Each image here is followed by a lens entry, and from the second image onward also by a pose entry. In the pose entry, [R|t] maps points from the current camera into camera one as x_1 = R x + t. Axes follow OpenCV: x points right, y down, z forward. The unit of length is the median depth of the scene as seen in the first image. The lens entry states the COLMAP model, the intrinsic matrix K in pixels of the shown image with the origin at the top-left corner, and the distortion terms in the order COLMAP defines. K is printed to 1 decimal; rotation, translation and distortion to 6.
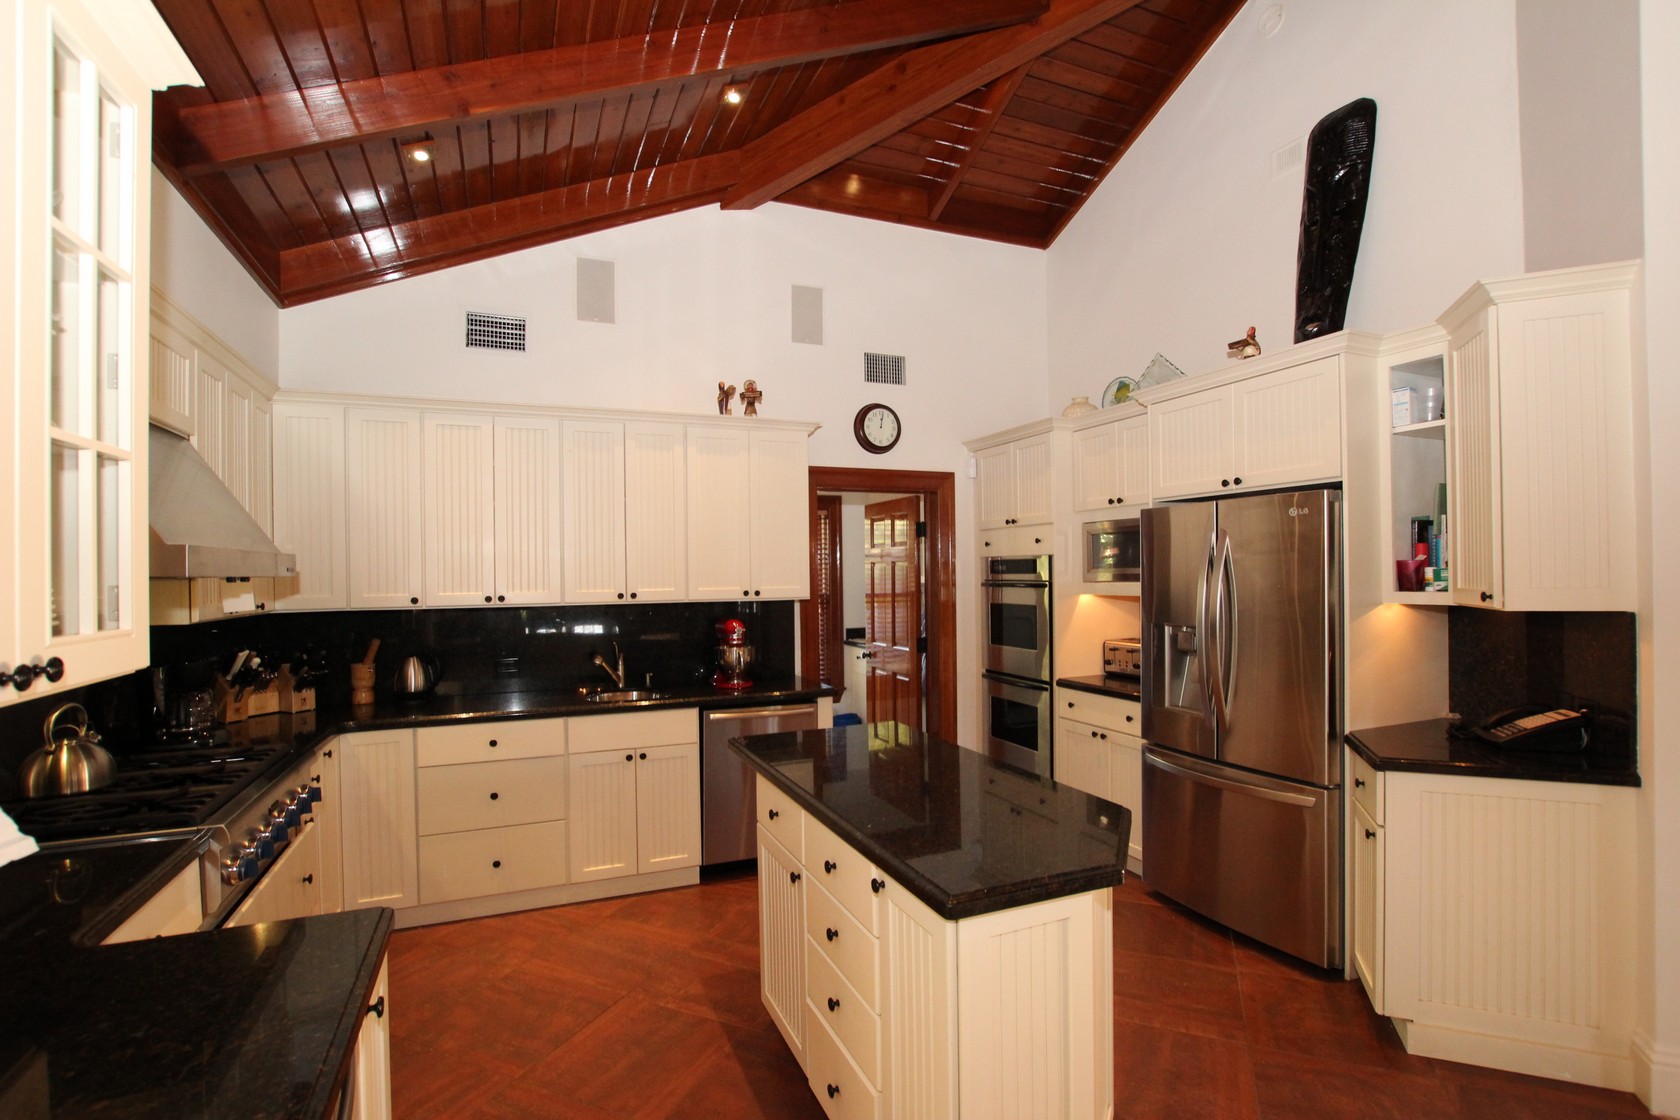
lens RADIAL K [[786.6, 0, 839.2], [0, 786.6, 571.2], [0, 0, 1]] dist [-0.023145, 0.000986]
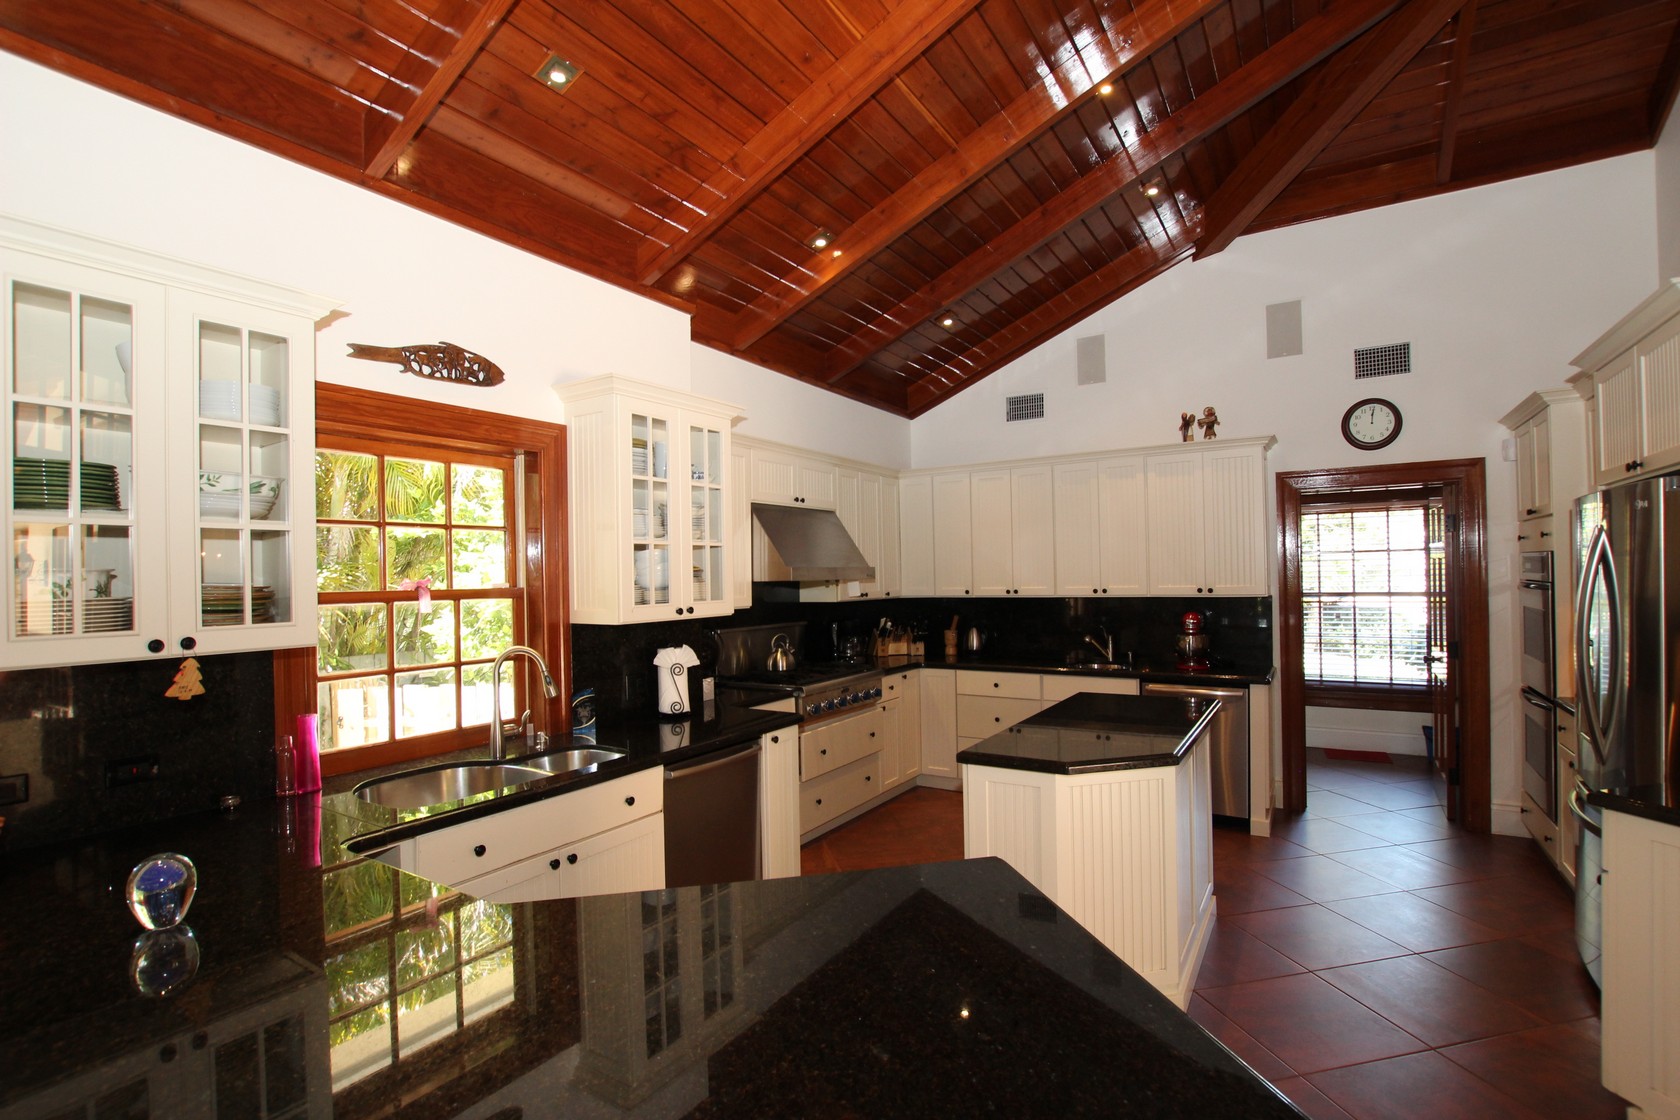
lens RADIAL K [[786.6, 0, 839.2], [0, 786.6, 571.2], [0, 0, 1]] dist [-0.023145, 0.000986]
pose [[0.578940, -0.004180, -0.815359, 0.544167], [0.014105, 0.999889, 0.004888, -0.014653], [0.815248, -0.014331, 0.578934, -0.126648]]
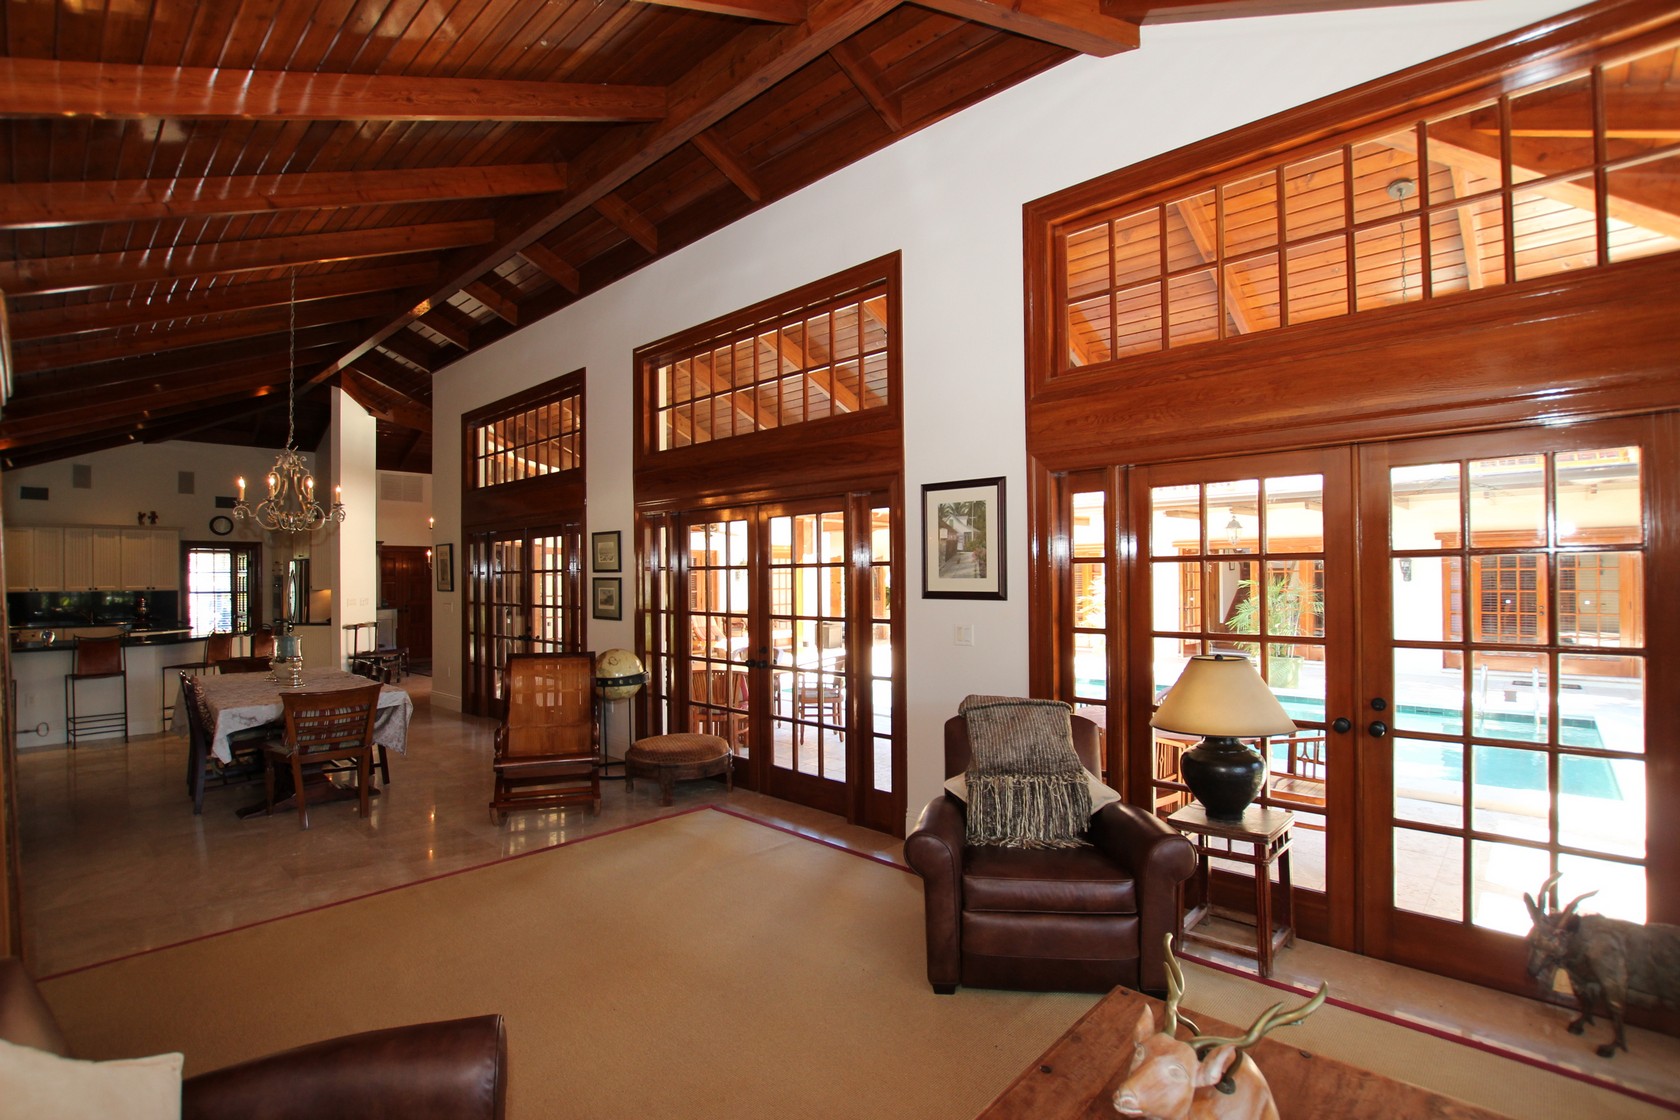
lens RADIAL K [[786.6, 0, 839.2], [0, 786.6, 571.2], [0, 0, 1]] dist [-0.023145, 0.000986]
pose [[0.914823, 0.006269, 0.403806, 1.059724], [-0.002487, 0.999948, -0.009889, -0.012337], [-0.403847, 0.008042, 0.914791, -2.606436]]
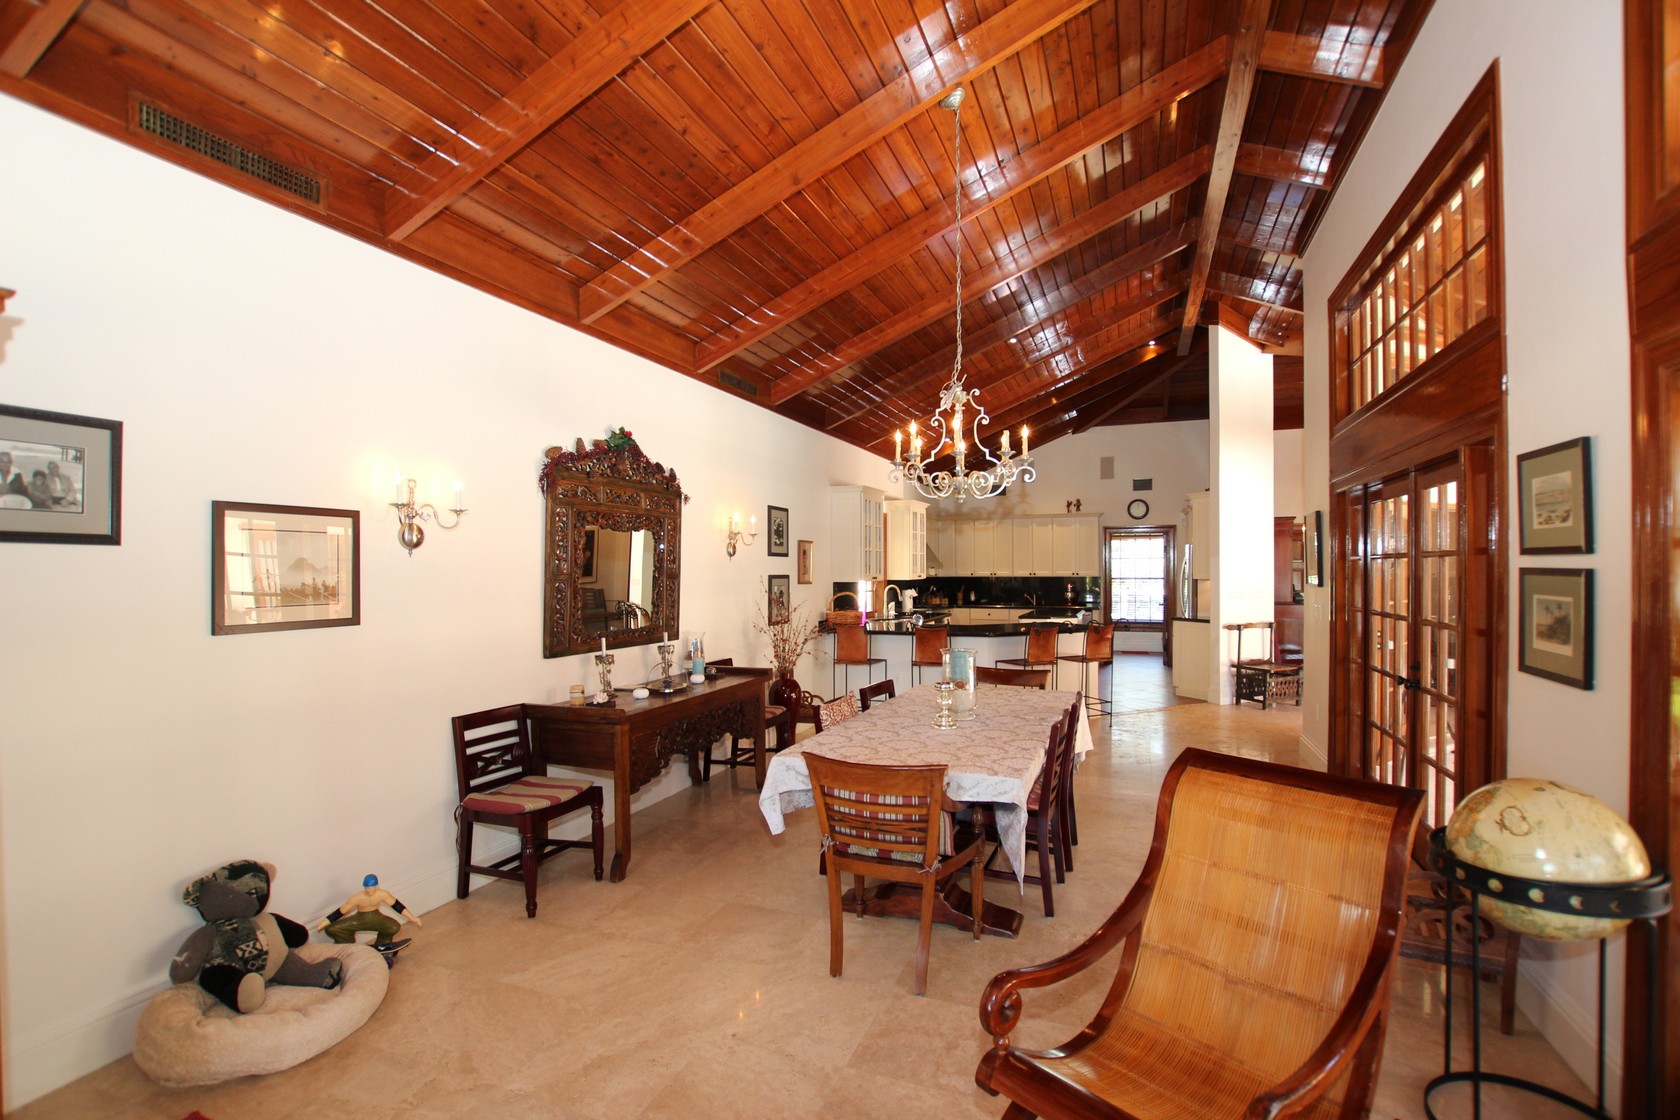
lens RADIAL K [[786.6, 0, 839.2], [0, 786.6, 571.2], [0, 0, 1]] dist [-0.023145, 0.000986]
pose [[0.723568, 0.010880, -0.690167, 1.290341], [-0.002621, 0.999912, 0.013015, -0.018212], [0.690248, -0.007608, 0.723533, -1.735439]]
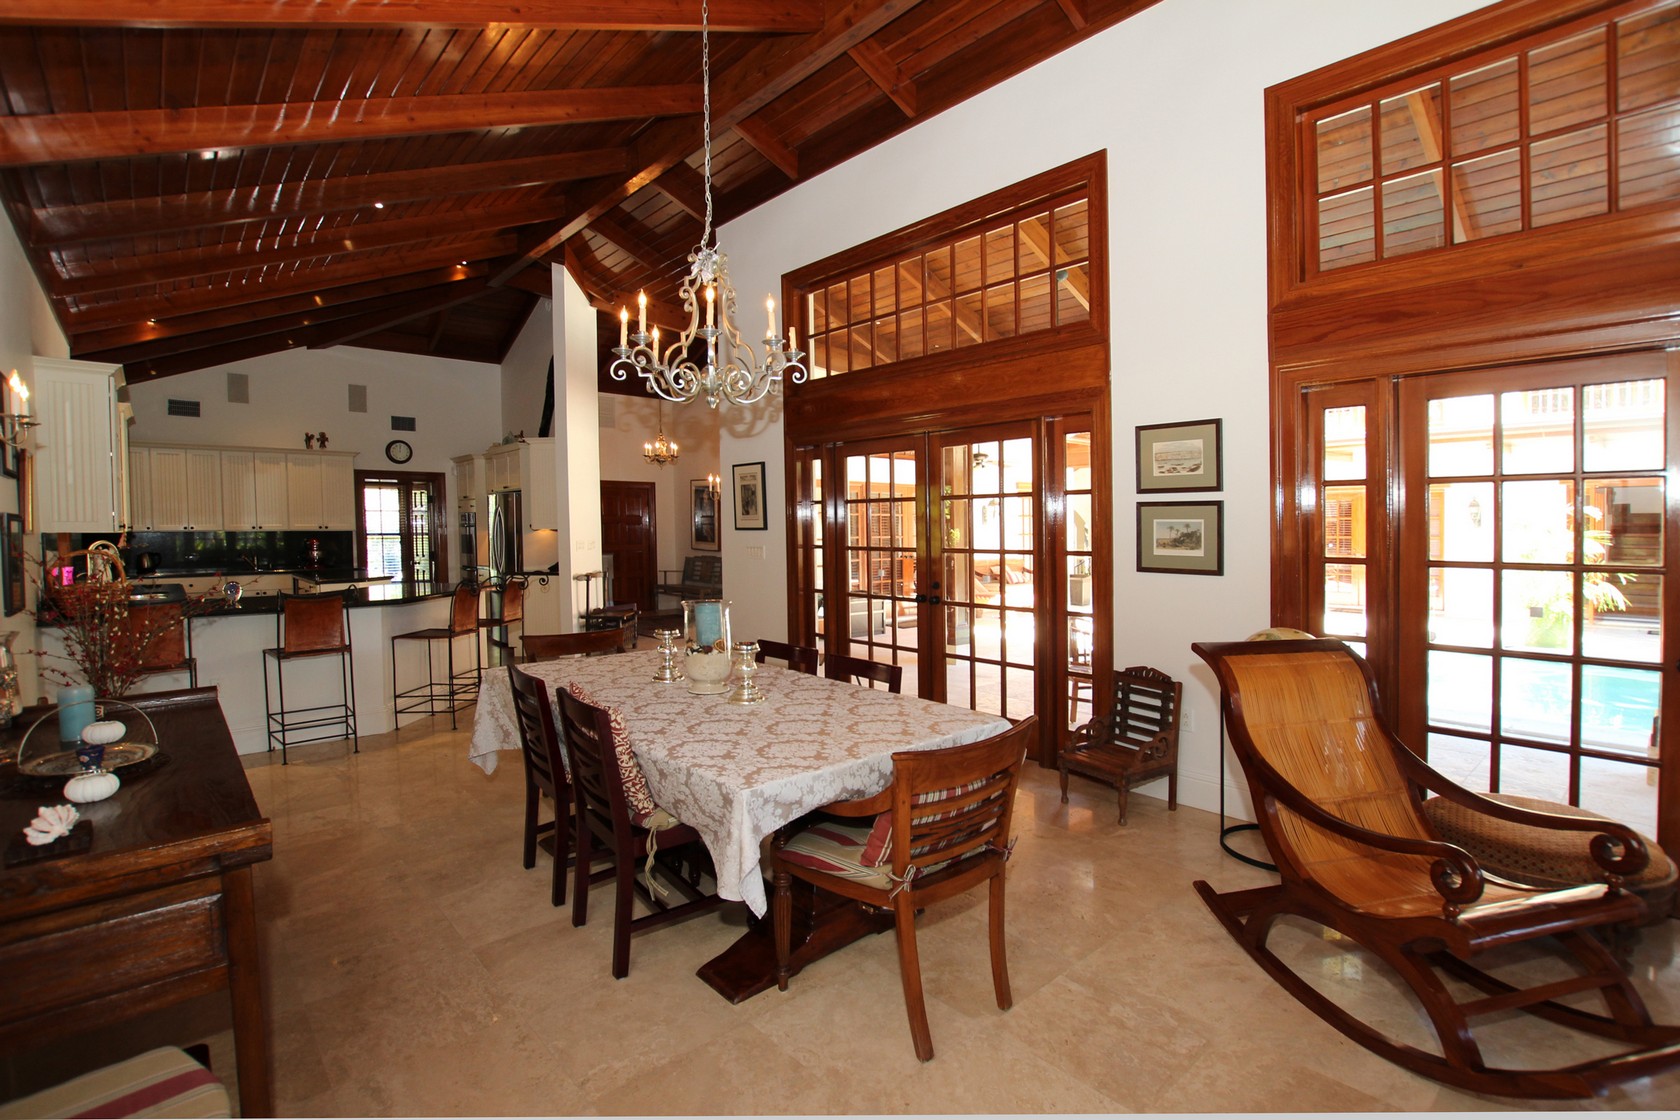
lens RADIAL K [[785.4, 0, 847.1], [0, 785.4, 551.6], [0, 0, 1]] dist [-0.016057, 0.000564]
pose [[0.942341, -0.002506, 0.334646, 0.579760], [-0.007306, 0.999580, 0.028056, 0.023179], [-0.334576, -0.028883, 0.941926, -1.674783]]
